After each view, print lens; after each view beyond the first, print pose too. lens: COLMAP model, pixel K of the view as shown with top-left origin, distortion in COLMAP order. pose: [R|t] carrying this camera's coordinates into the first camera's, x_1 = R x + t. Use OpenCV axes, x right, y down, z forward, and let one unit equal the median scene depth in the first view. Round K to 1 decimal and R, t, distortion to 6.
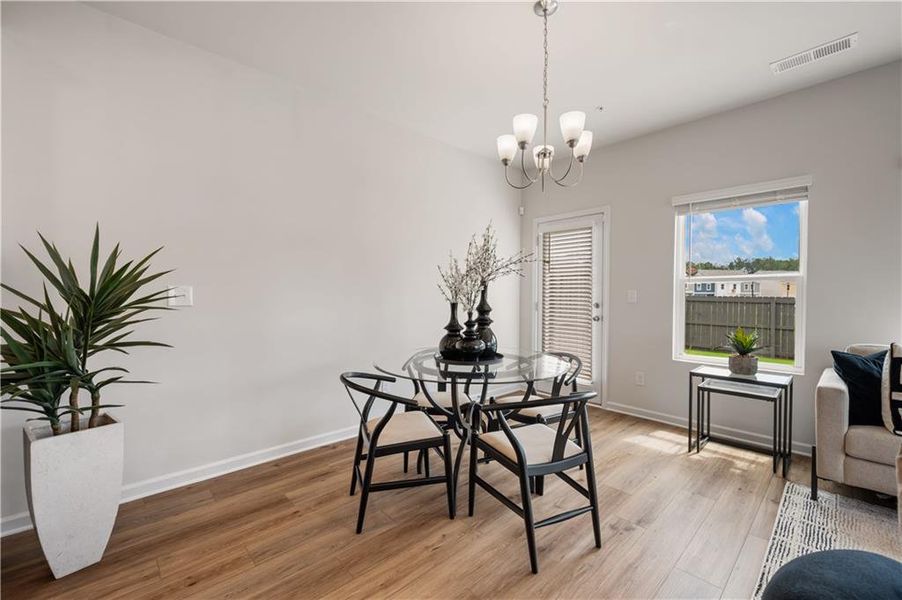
lens RADIAL K [[374.9, 0, 453.1], [0, 374.9, 299.8], [0, 0, 1]] dist [-0.001321, -0.000367]
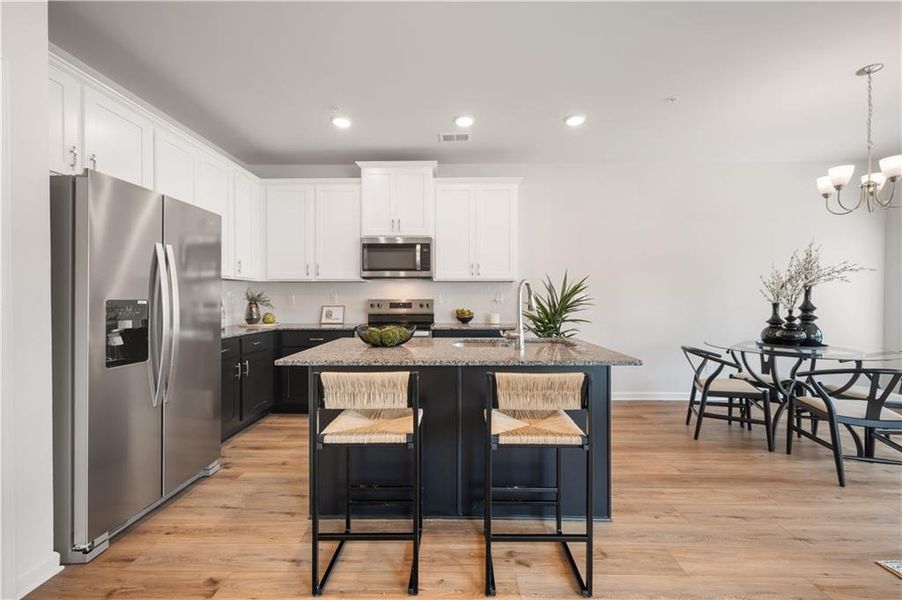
lens RADIAL K [[361.8, 0, 454.3], [0, 361.8, 301.0], [0, 0, 1]] dist [0.001097, -0.000043]
pose [[0.720659, 0.001142, -0.693289, 0.077710], [-0.003373, 0.999993, -0.001859, 0.008148], [0.693281, 0.003678, 0.720658, -0.776768]]
